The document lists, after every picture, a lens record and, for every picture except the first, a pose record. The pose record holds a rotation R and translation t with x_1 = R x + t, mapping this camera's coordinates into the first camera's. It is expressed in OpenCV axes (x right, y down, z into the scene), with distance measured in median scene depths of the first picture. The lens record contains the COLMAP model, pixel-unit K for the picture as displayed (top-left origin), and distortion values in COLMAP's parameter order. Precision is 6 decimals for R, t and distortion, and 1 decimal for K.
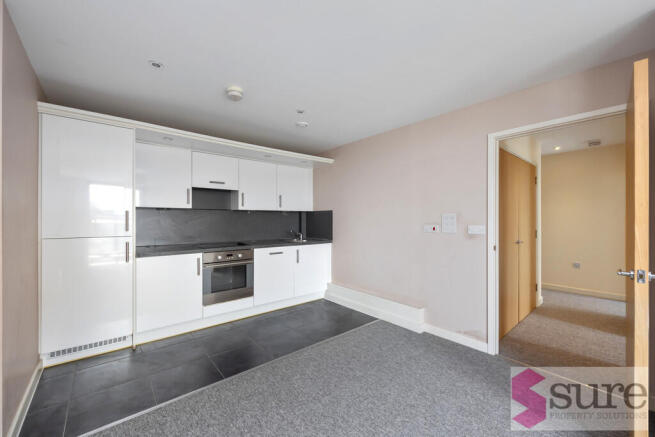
lens RADIAL K [[263.4, 0, 327.6], [0, 263.4, 219.2], [0, 0, 1]] dist [0.001648, -0.000703]
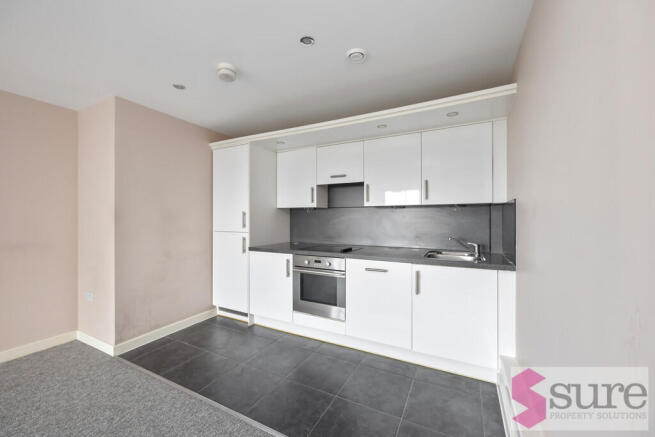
lens RADIAL K [[263.4, 0, 326.3], [0, 263.4, 220.3], [0, 0, 1]] dist [0.001648, -0.000703]
pose [[0.370660, 0.011151, -0.928702, 0.419577], [0.002950, 0.999909, 0.013183, -0.005641], [0.928764, -0.007626, 0.370593, 0.725068]]
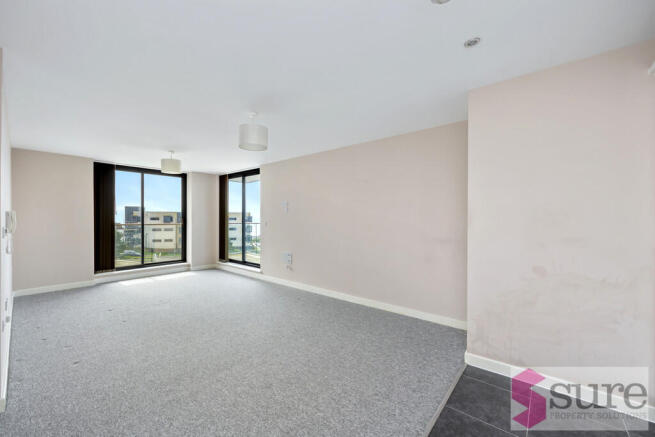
lens RADIAL K [[263.4, 0, 326.8], [0, 263.4, 217.8], [0, 0, 1]] dist [0.001648, -0.000703]
pose [[-0.987546, 0.002280, -0.157312, -0.014013], [0.002927, 0.999988, -0.003882, -0.003779], [0.157301, -0.004294, -0.987541, 1.092151]]
